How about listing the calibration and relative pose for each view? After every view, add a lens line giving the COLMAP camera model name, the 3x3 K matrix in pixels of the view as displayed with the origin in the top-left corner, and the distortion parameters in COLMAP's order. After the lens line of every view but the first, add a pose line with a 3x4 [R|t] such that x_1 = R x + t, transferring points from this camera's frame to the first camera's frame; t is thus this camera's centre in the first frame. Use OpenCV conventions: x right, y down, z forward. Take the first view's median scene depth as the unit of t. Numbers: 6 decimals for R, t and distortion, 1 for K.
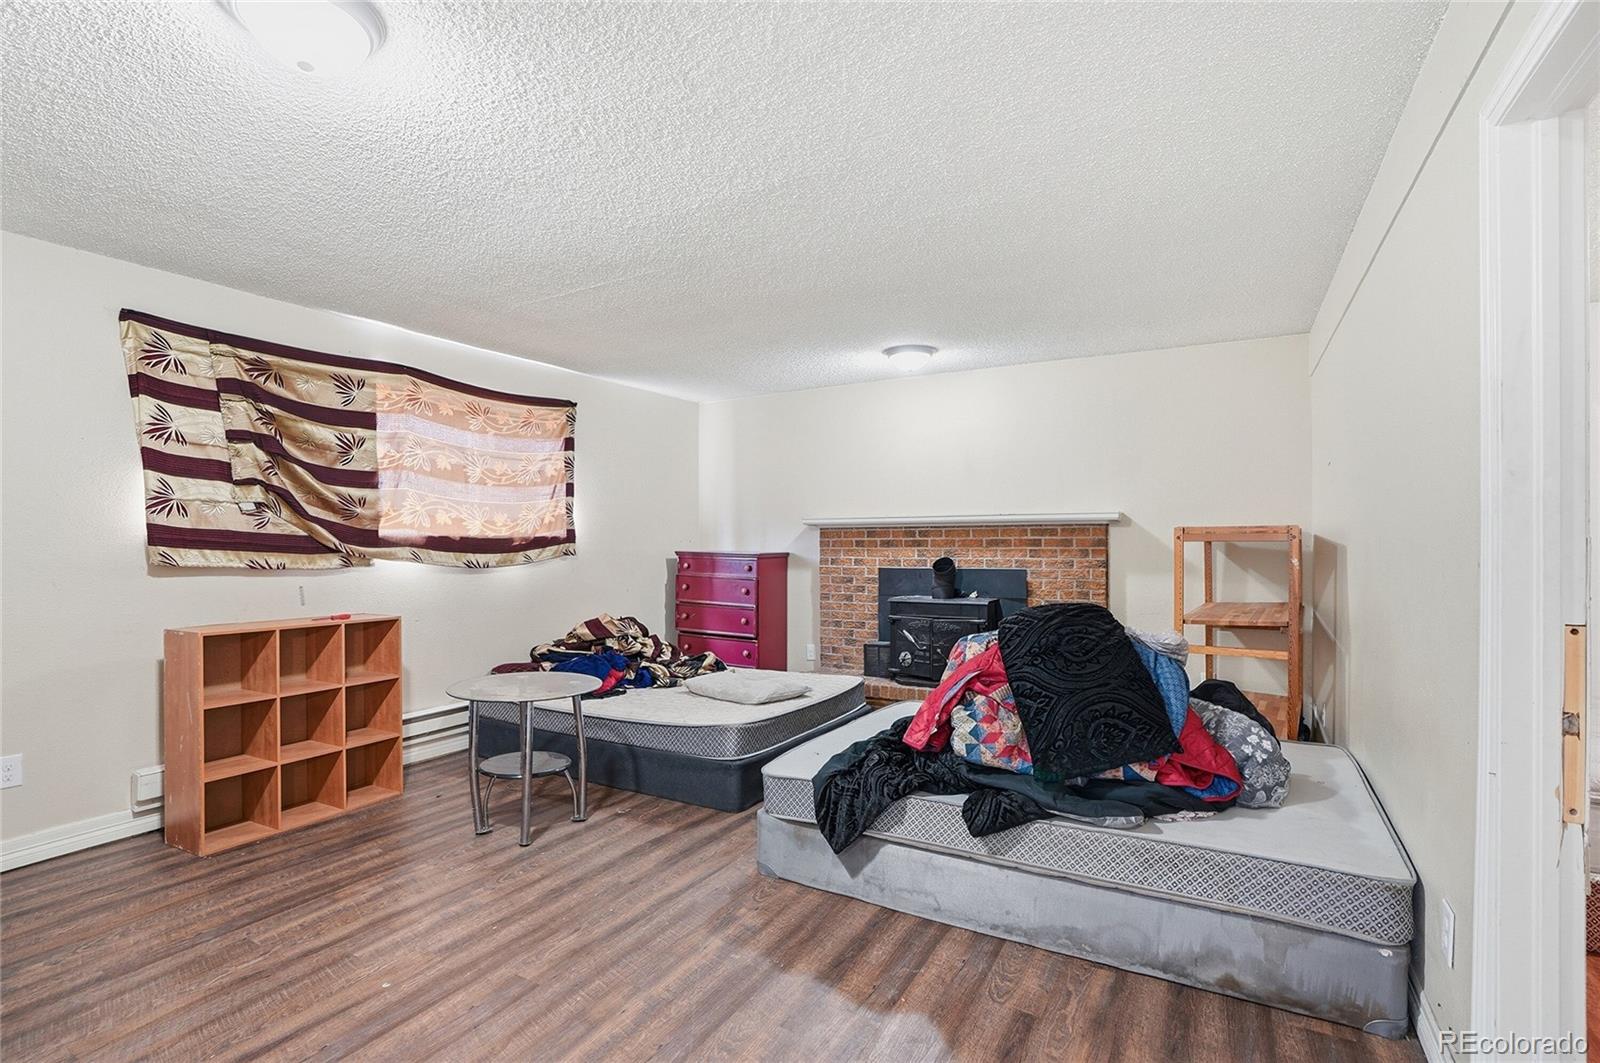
lens RADIAL K [[749.4, 0, 803.2], [0, 749.4, 540.6], [0, 0, 1]] dist [-0.050354, 0.001636]
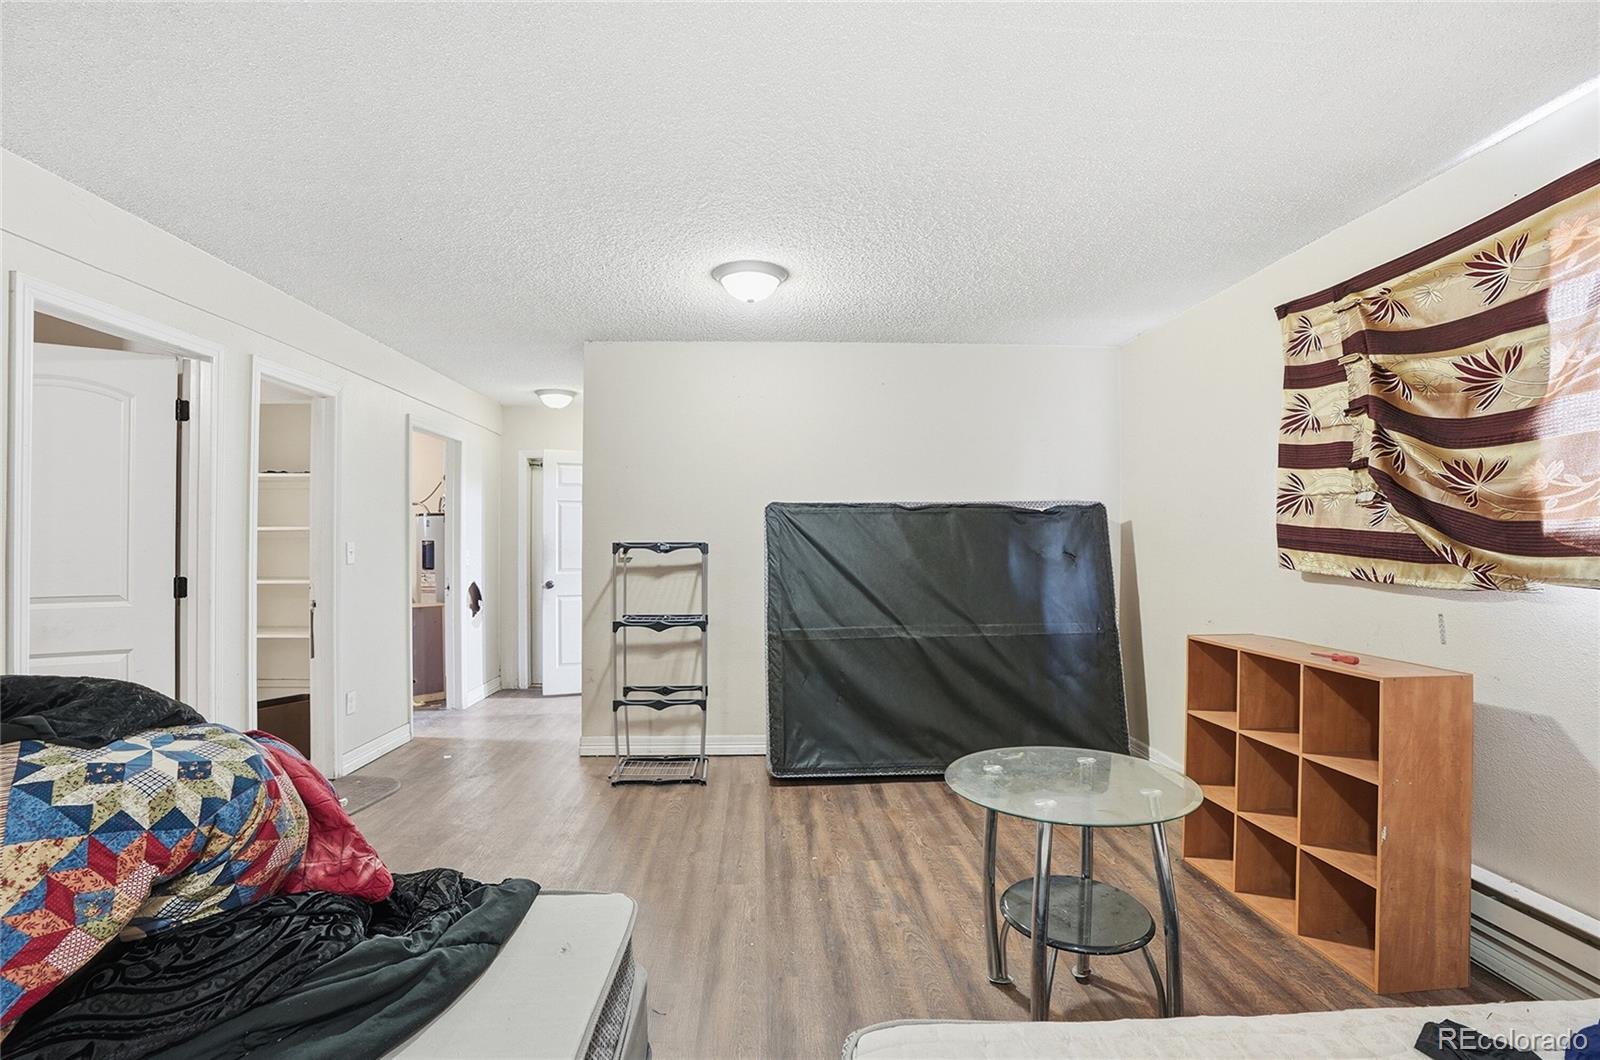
lens RADIAL K [[749.4, 0, 803.2], [0, 749.4, 539.1], [0, 0, 1]] dist [-0.050354, 0.001636]
pose [[-0.848048, -0.003461, -0.529909, 0.123891], [-0.002413, 0.999994, -0.002670, 0.000353], [0.529914, -0.000986, -0.848051, 1.337063]]
